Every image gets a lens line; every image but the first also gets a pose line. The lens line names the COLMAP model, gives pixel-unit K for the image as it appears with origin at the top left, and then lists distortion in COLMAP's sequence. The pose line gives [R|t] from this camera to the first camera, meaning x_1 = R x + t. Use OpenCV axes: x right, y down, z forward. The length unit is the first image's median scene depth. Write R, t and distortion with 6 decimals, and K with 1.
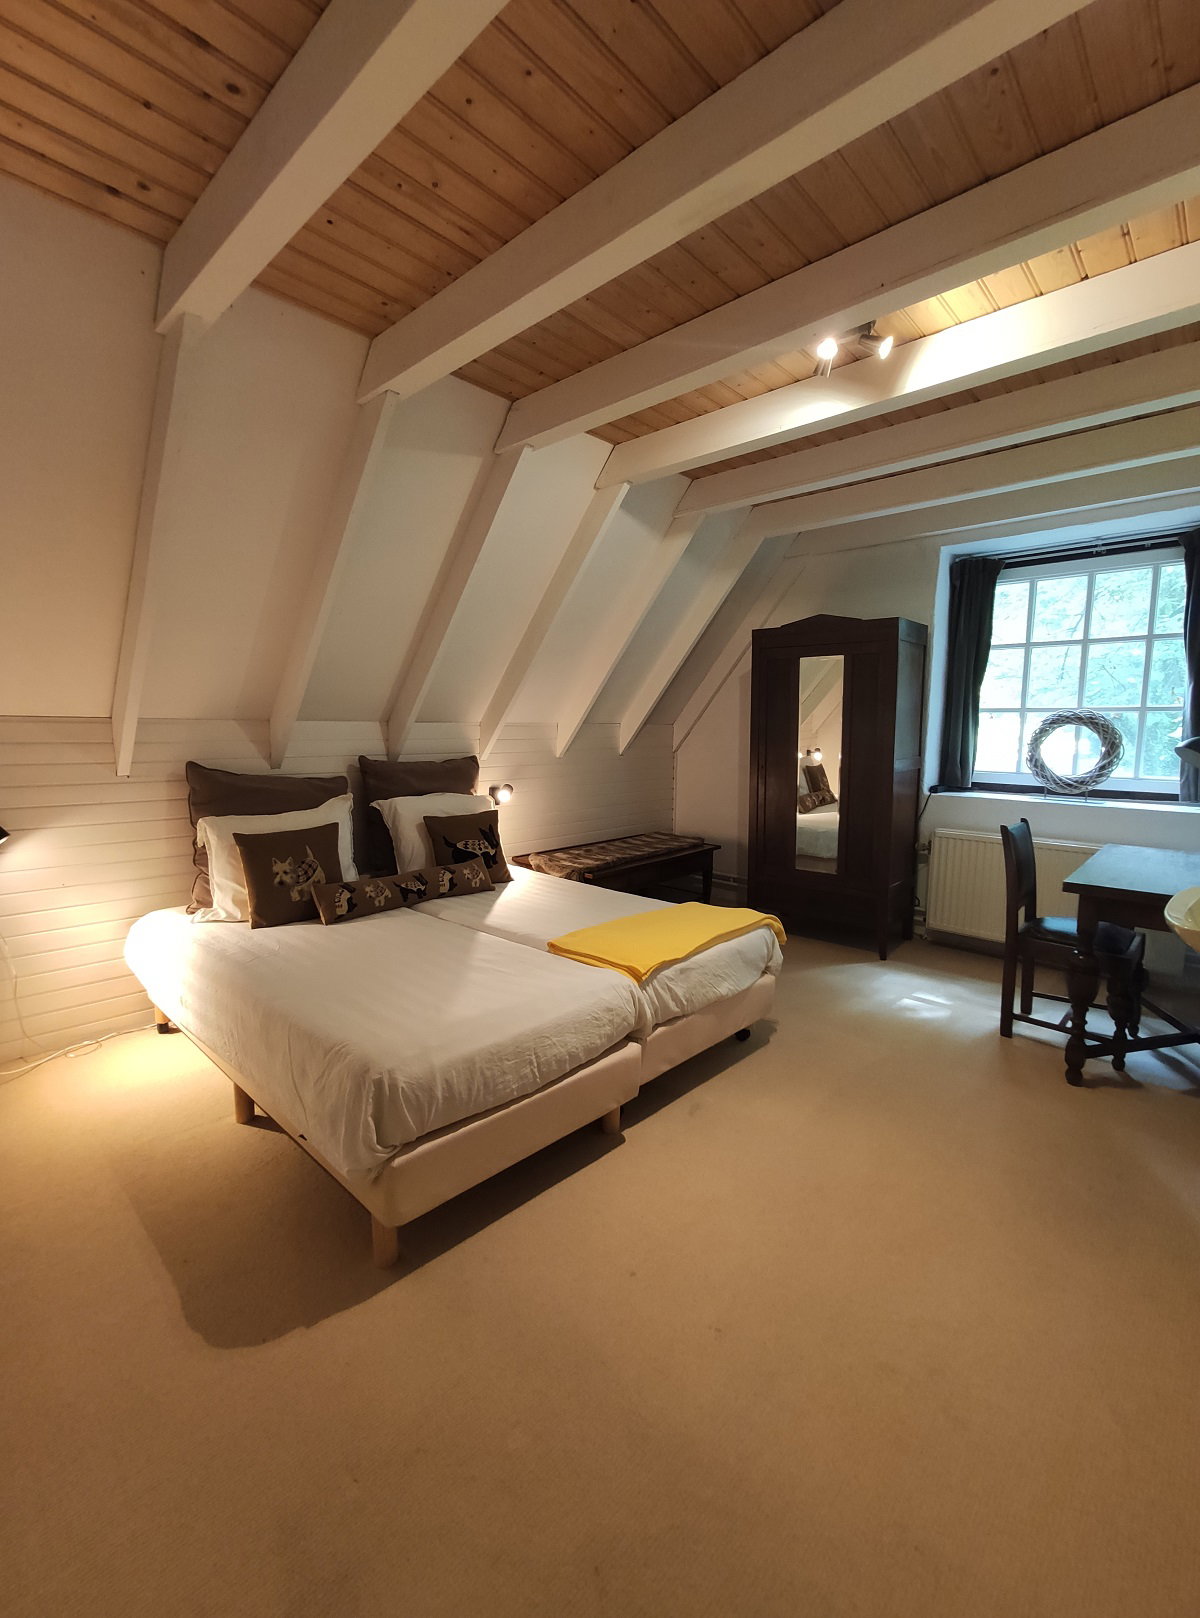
lens RADIAL K [[708.3, 0, 595.8], [0, 708.3, 806.4], [0, 0, 1]] dist [-0.042849, 0.034343]
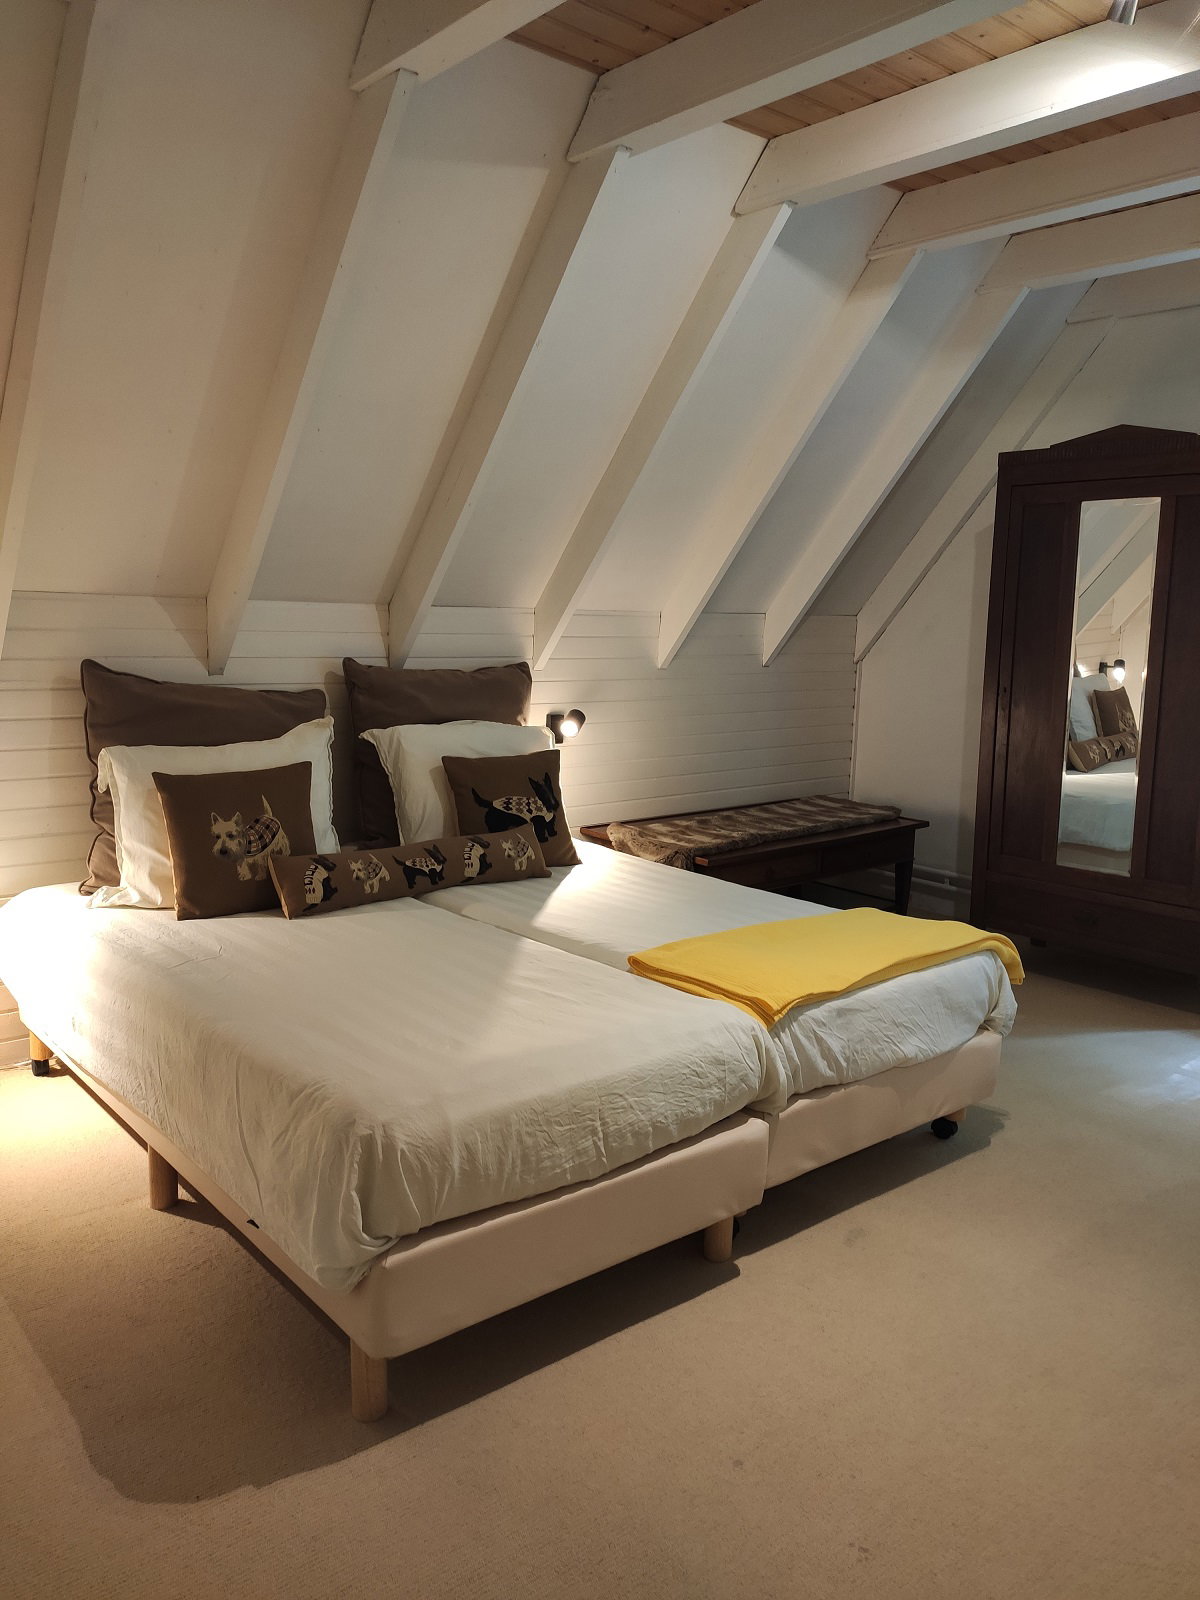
lens RADIAL K [[1203.6, 0, 594.3], [0, 1203.6, 792.1], [0, 0, 1]] dist [0.096613, -0.138449]
pose [[0.993331, 0.032449, -0.110637, 0.014173], [-0.028728, 0.998972, 0.035064, 0.004708], [0.111661, -0.031652, 0.993242, -0.069665]]
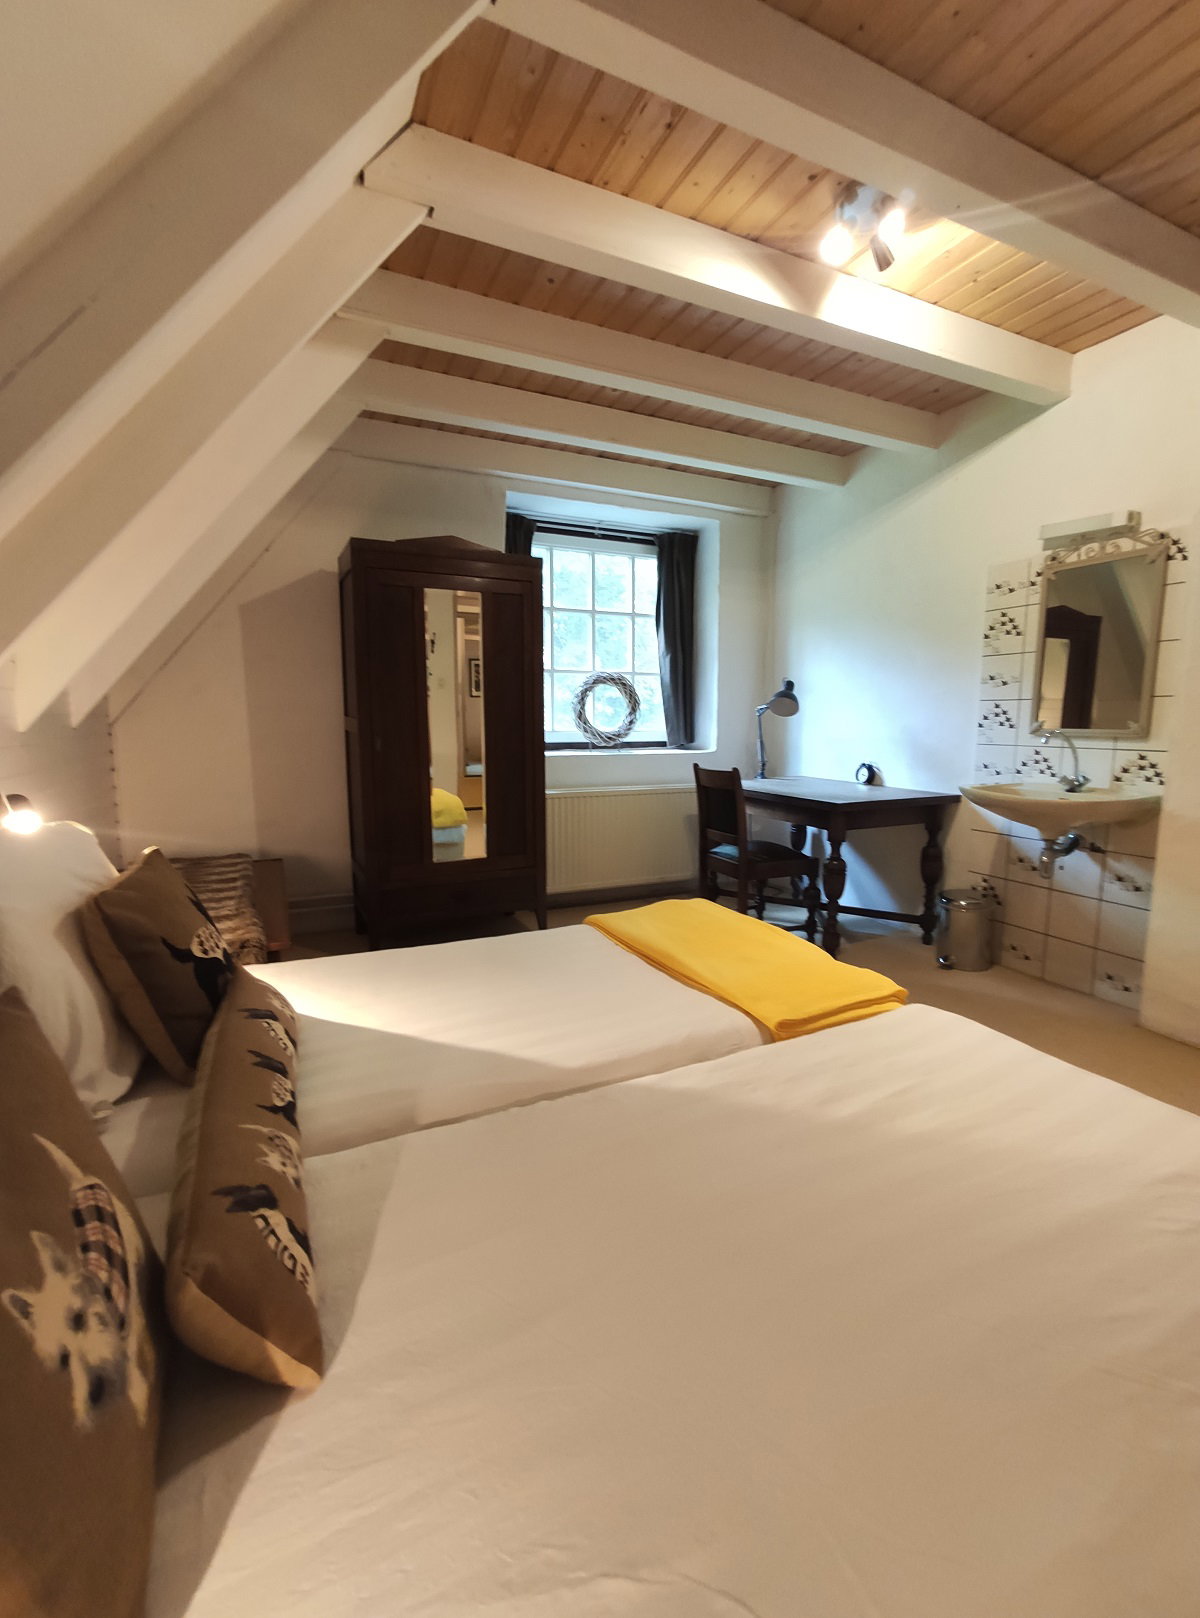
lens RADIAL K [[708.3, 0, 595.8], [0, 708.3, 806.4], [0, 0, 1]] dist [-0.042849, 0.034343]
pose [[0.376214, -0.123636, 0.918247, -0.513489], [0.106045, 0.990290, 0.089889, -0.035647], [-0.920444, 0.063558, 0.385672, 0.763081]]
